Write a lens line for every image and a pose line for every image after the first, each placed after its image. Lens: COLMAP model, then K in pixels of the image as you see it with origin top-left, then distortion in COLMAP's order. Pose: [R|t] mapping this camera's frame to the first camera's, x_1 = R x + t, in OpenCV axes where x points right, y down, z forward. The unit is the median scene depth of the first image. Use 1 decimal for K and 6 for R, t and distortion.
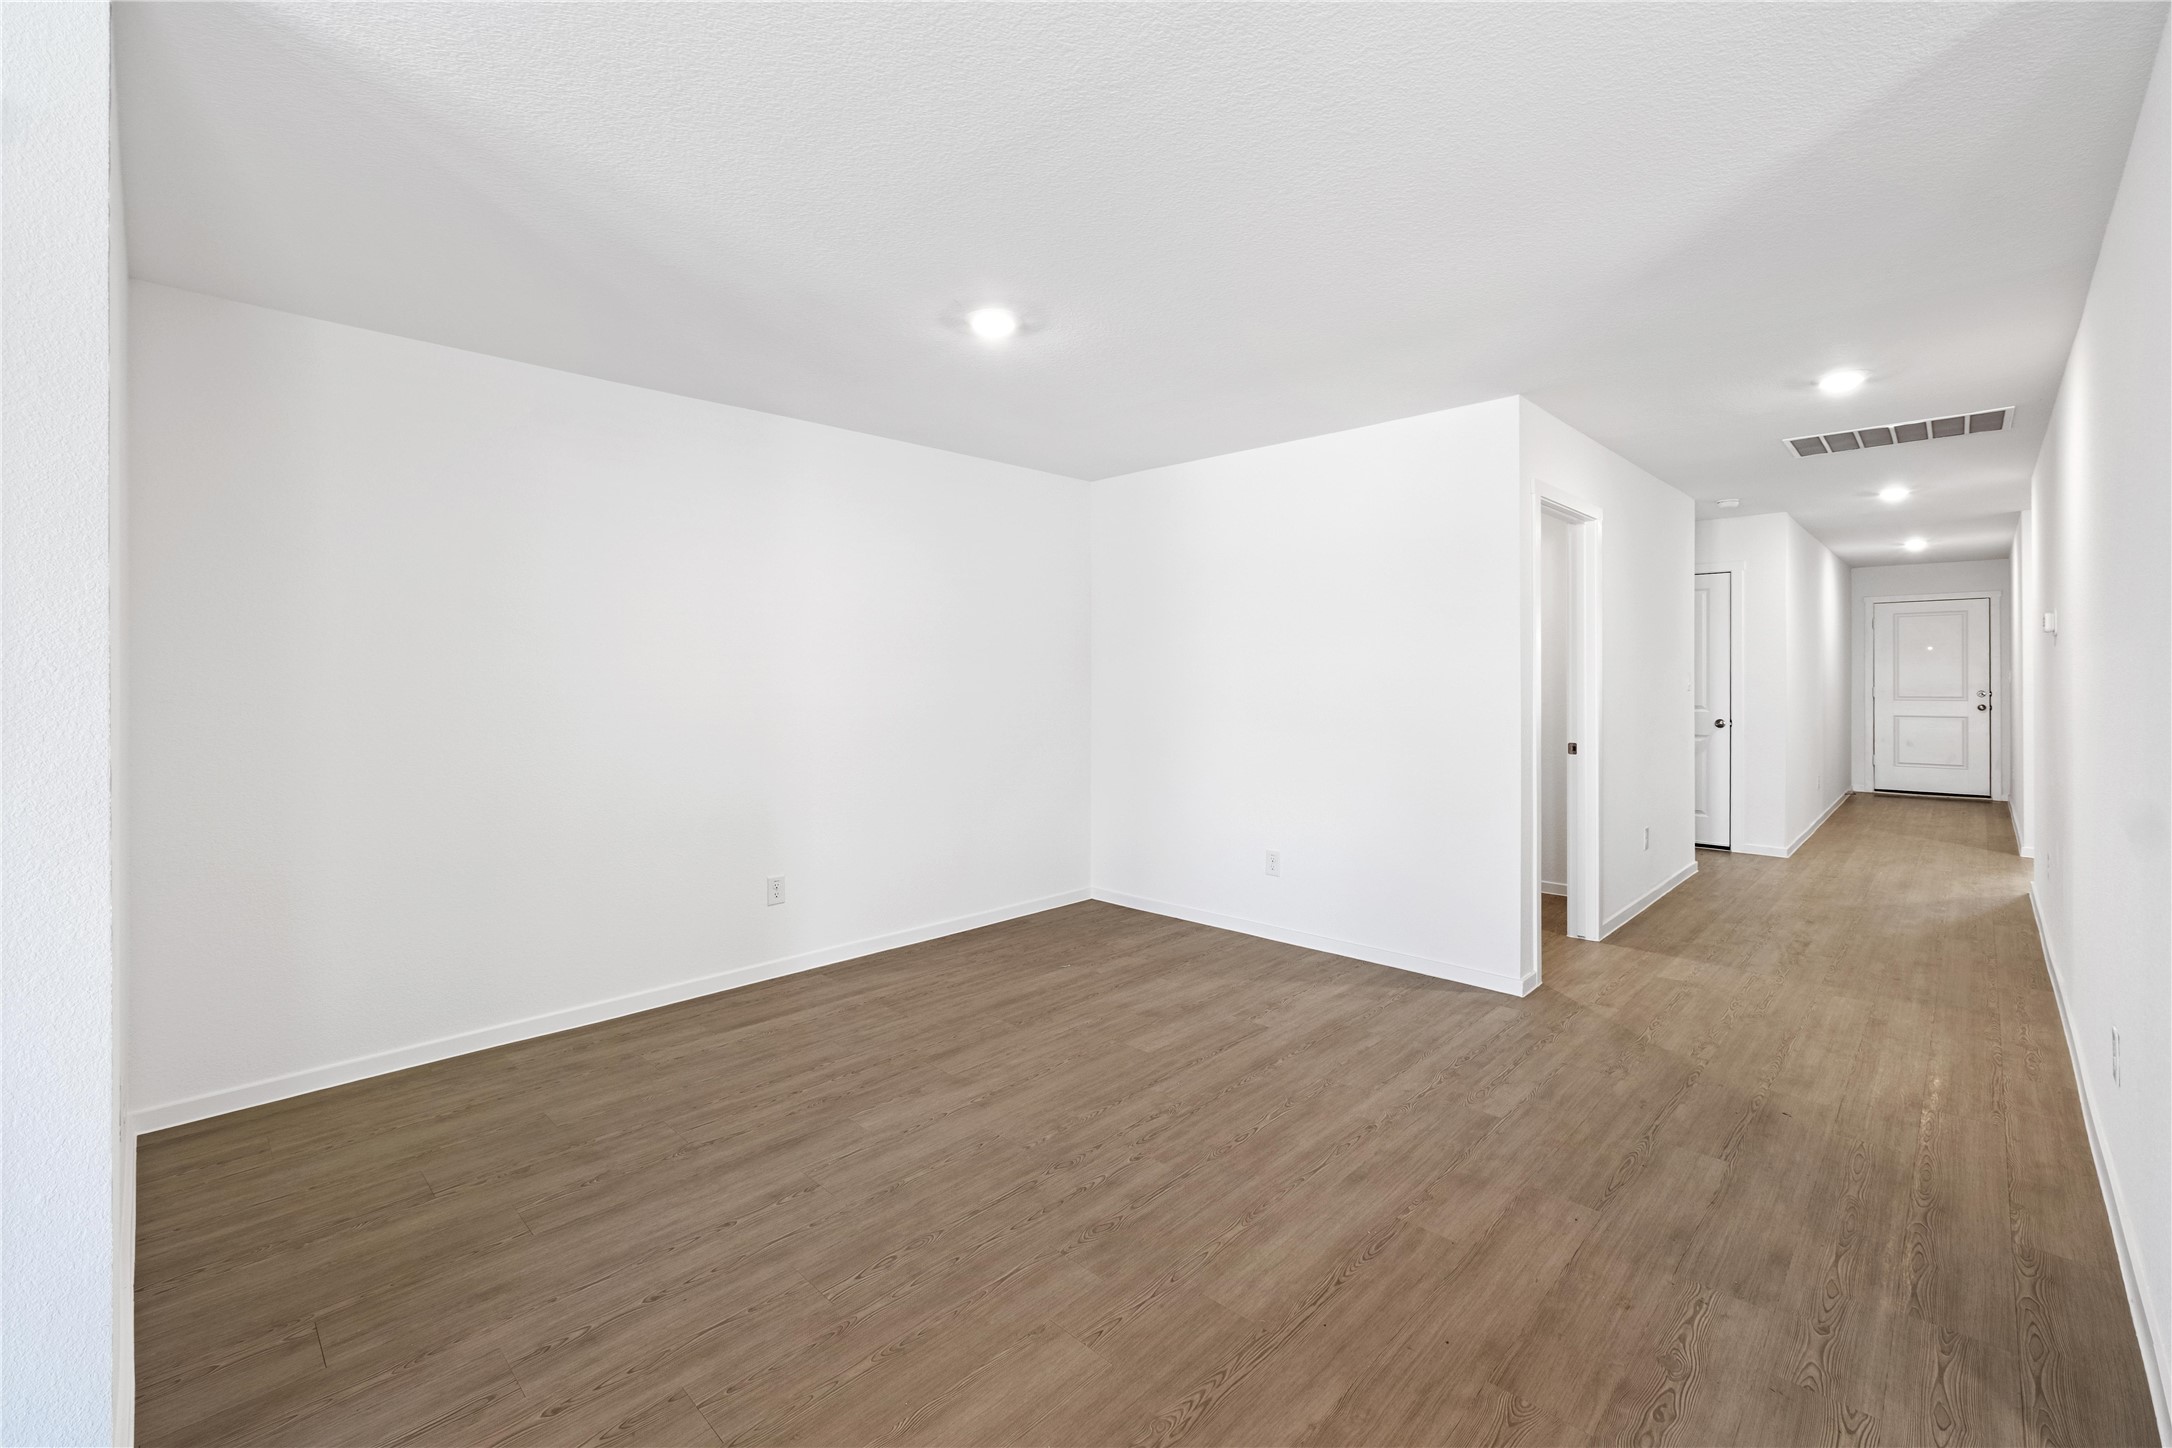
lens RADIAL K [[912.6, 0, 1104.1], [0, 912.6, 682.7], [0, 0, 1]] dist [-0.000139, 0.000239]
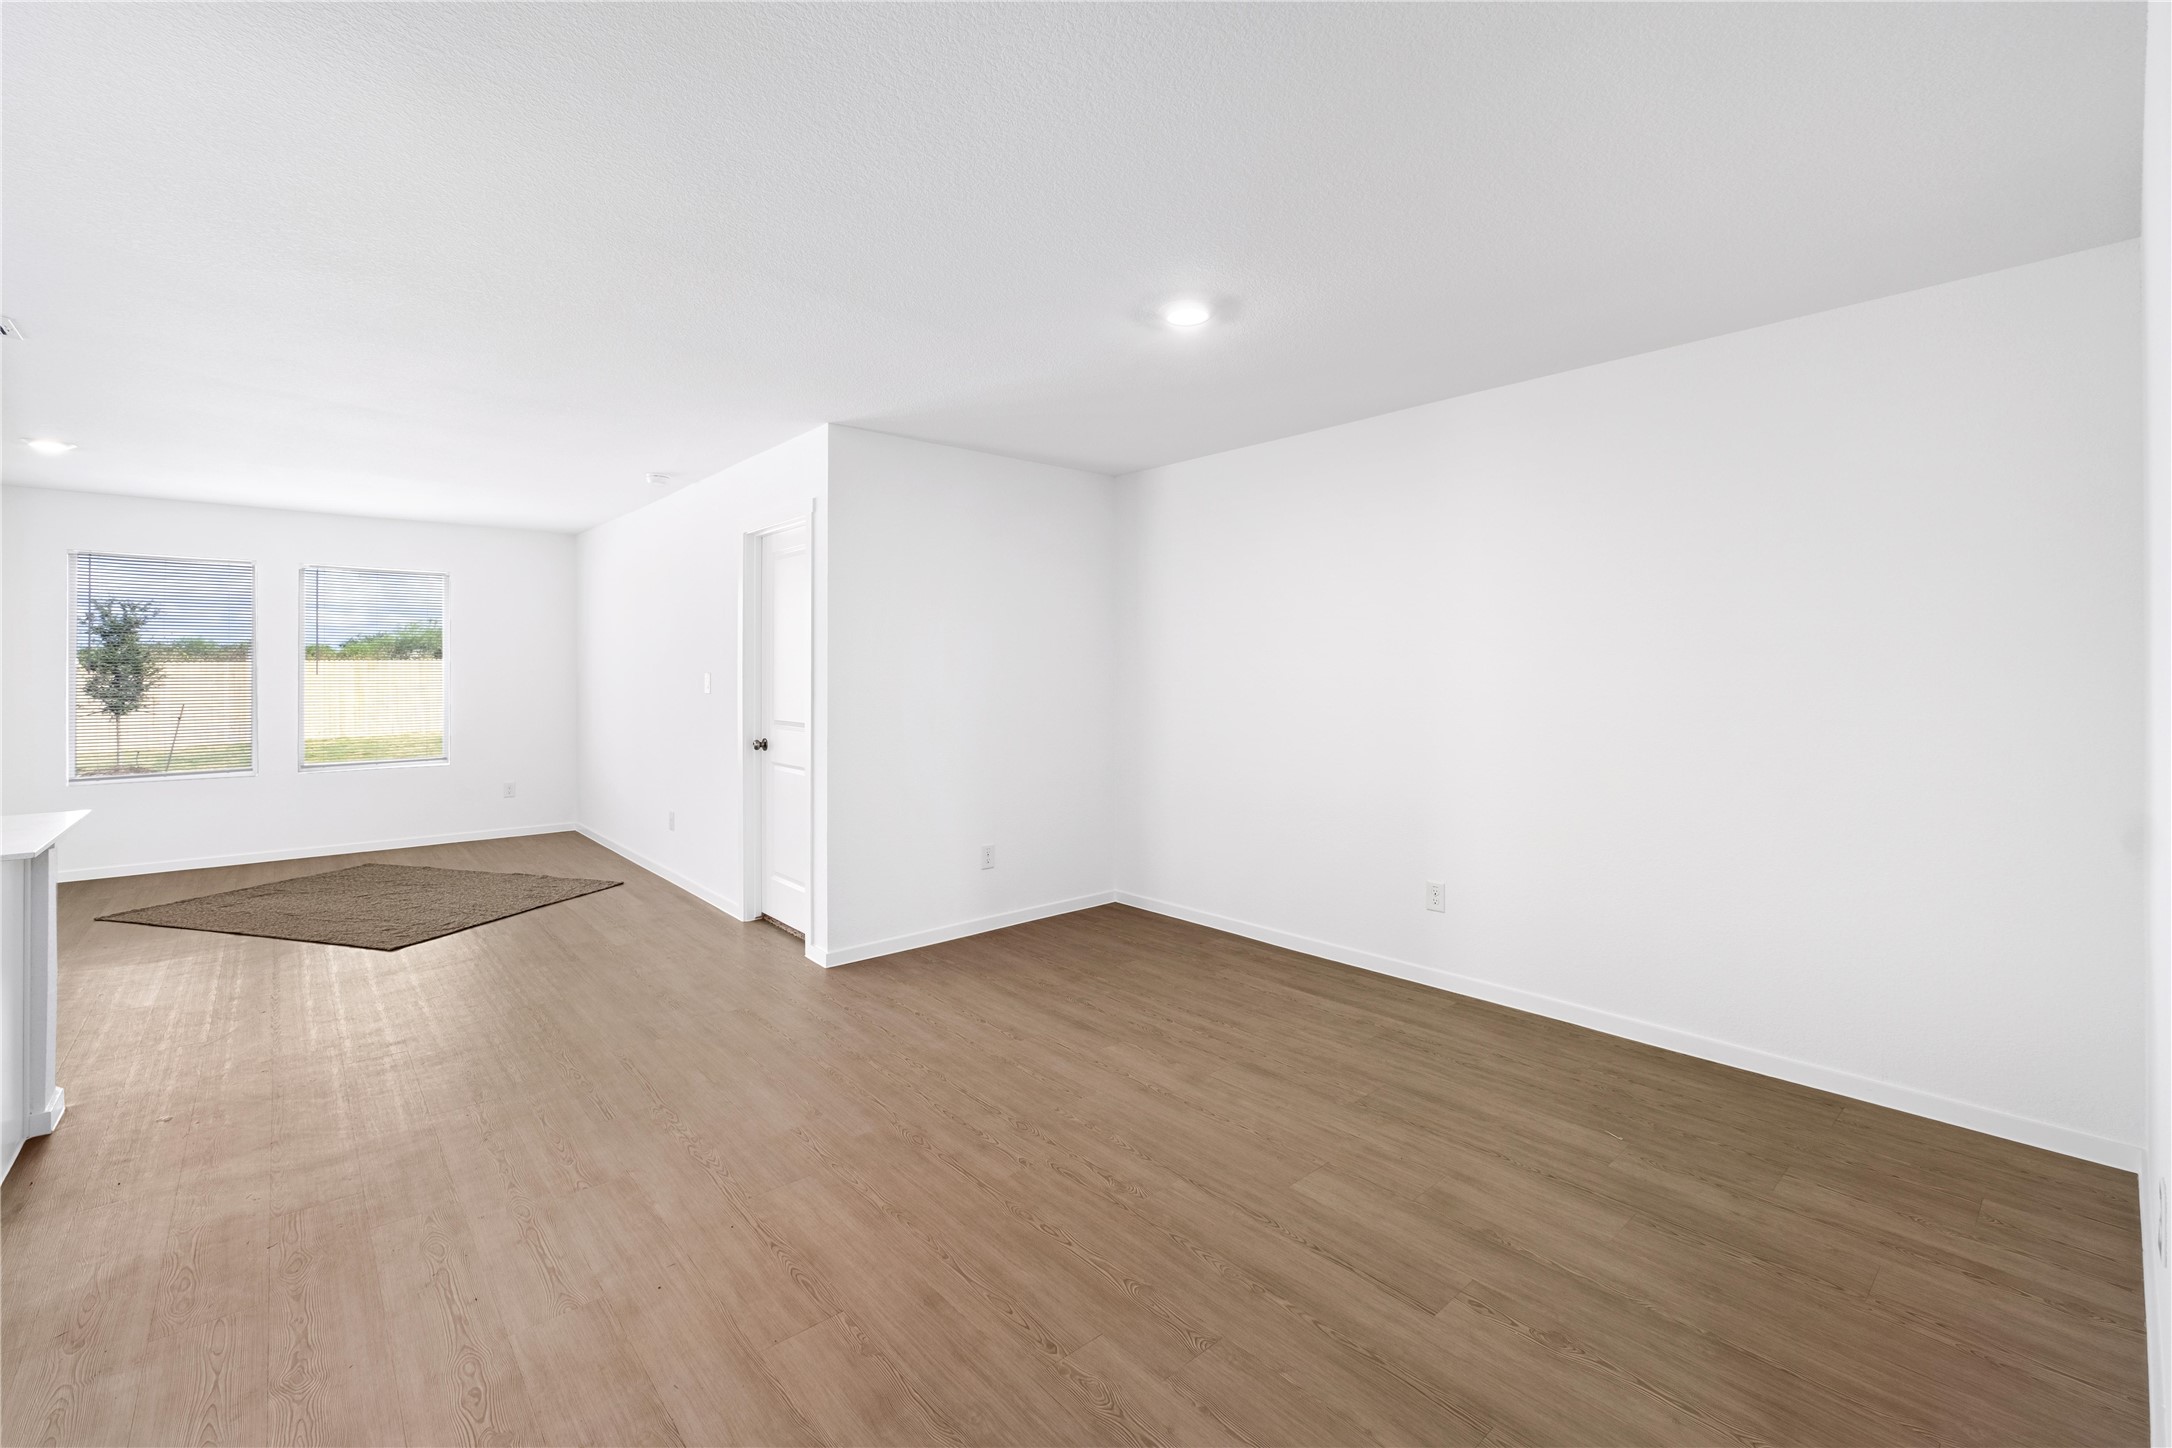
lens RADIAL K [[912.6, 0, 1078.0], [0, 912.6, 678.7], [0, 0, 1]] dist [-0.000139, 0.000239]
pose [[-0.091160, 0.000964, -0.995836, 0.865078], [0.002890, 0.999996, 0.000703, -0.005769], [0.995832, -0.002814, -0.091162, 0.974899]]
